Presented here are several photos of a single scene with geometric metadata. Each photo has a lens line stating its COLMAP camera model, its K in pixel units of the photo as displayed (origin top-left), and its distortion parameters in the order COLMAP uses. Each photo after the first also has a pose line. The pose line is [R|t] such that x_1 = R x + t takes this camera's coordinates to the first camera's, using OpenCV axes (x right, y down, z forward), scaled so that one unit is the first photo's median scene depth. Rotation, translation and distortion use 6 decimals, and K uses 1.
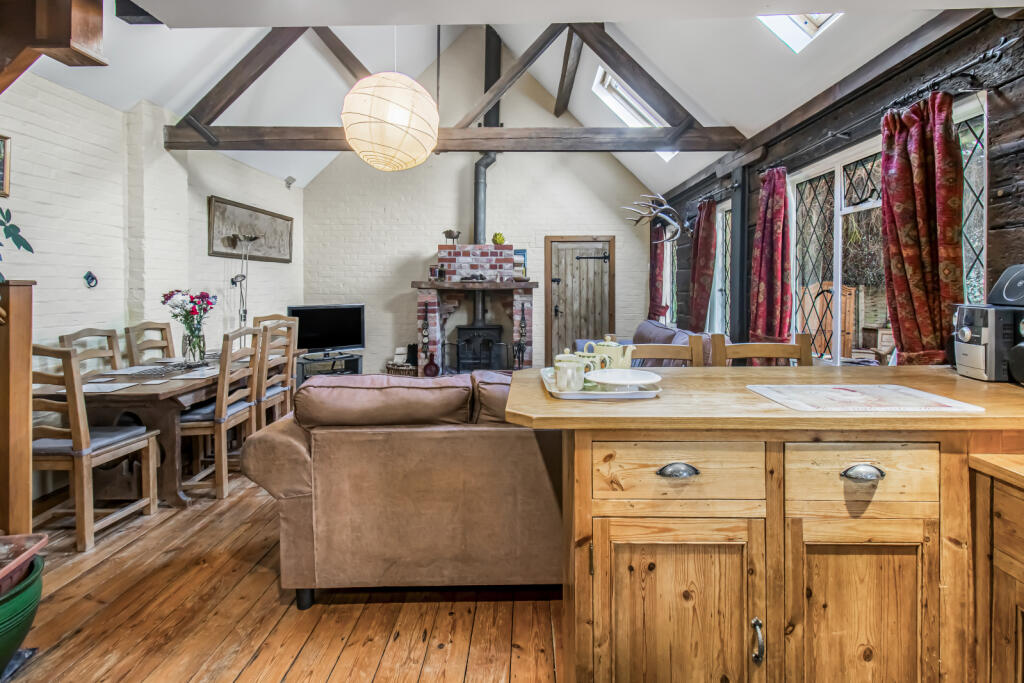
lens RADIAL K [[492.1, 0, 503.4], [0, 492.1, 288.9], [0, 0, 1]] dist [0.010167, -0.009073]
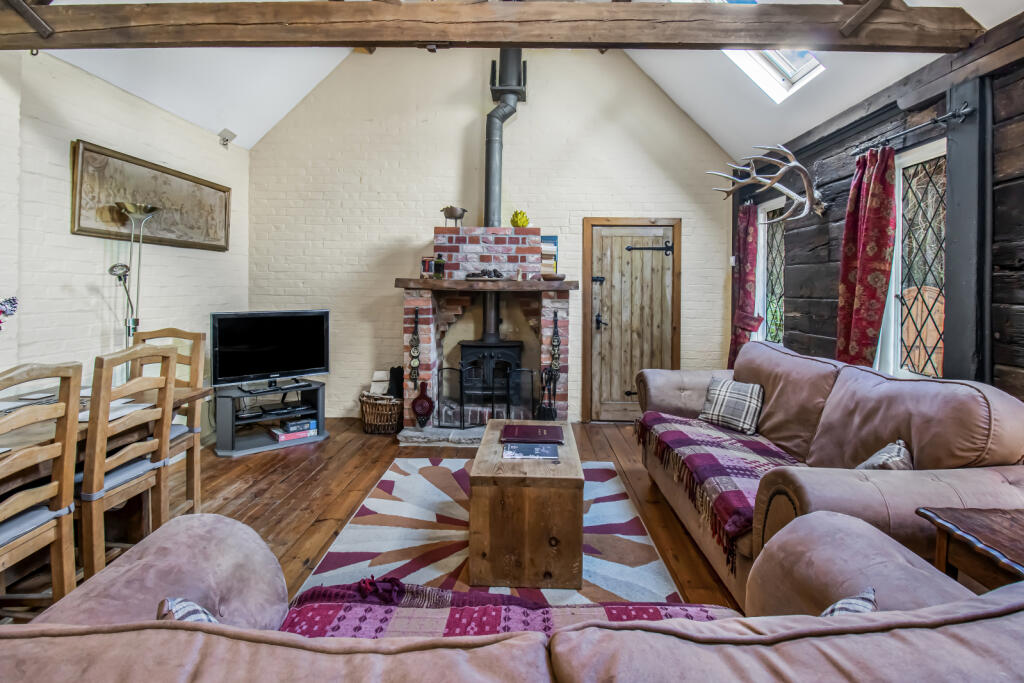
lens RADIAL K [[492.1, 0, 512.7], [0, 492.1, 293.6], [0, 0, 1]] dist [0.010167, -0.009073]
pose [[0.999708, 0.009584, 0.022184, -0.035834], [-0.009753, 0.999924, 0.007544, -0.000860], [-0.022110, -0.007758, 0.999725, 0.298656]]
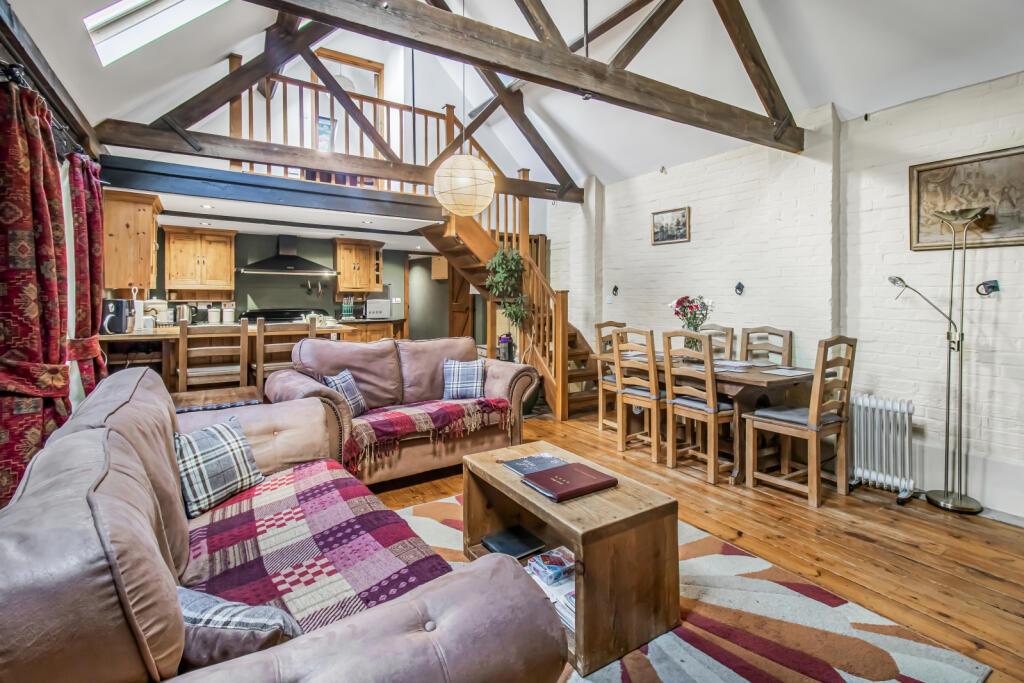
lens RADIAL K [[492.1, 0, 510.3], [0, 492.1, 313.3], [0, 0, 1]] dist [0.010167, -0.009073]
pose [[-0.825595, 0.017916, -0.563978, 0.250698], [-0.007938, 0.999028, 0.043357, -0.003065], [0.564207, 0.040272, -0.824651, 1.078768]]
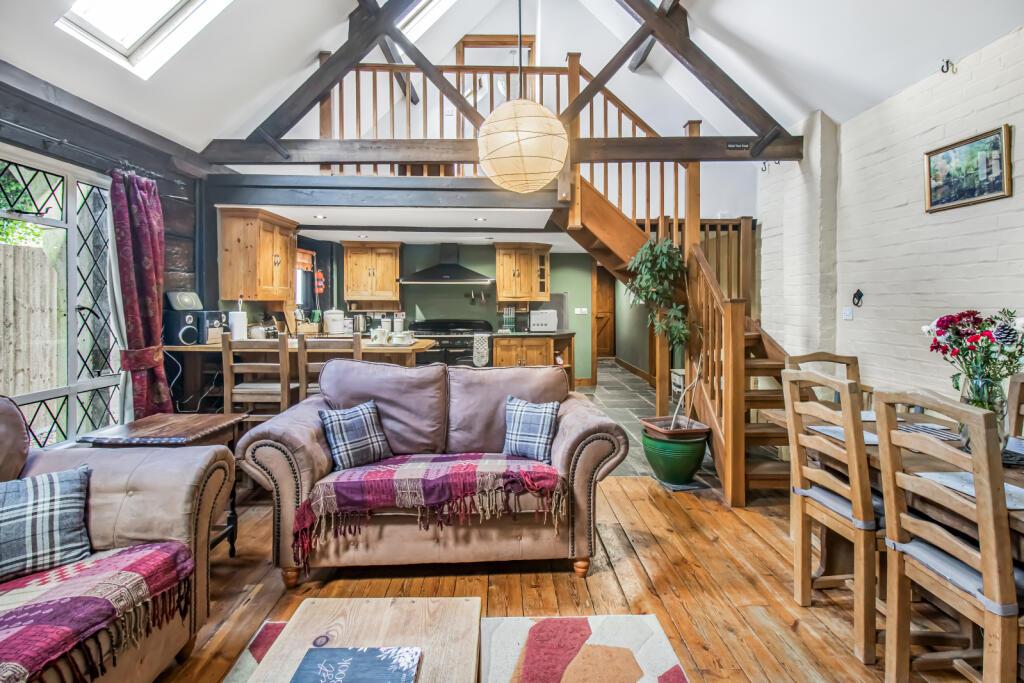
lens RADIAL K [[492.1, 0, 504.7], [0, 492.1, 314.8], [0, 0, 1]] dist [0.010167, -0.009073]
pose [[-0.999306, 0.000094, -0.037254, -0.061650], [-0.001115, 0.999474, 0.032409, -0.006191], [0.037237, 0.032428, -0.998780, 0.939033]]
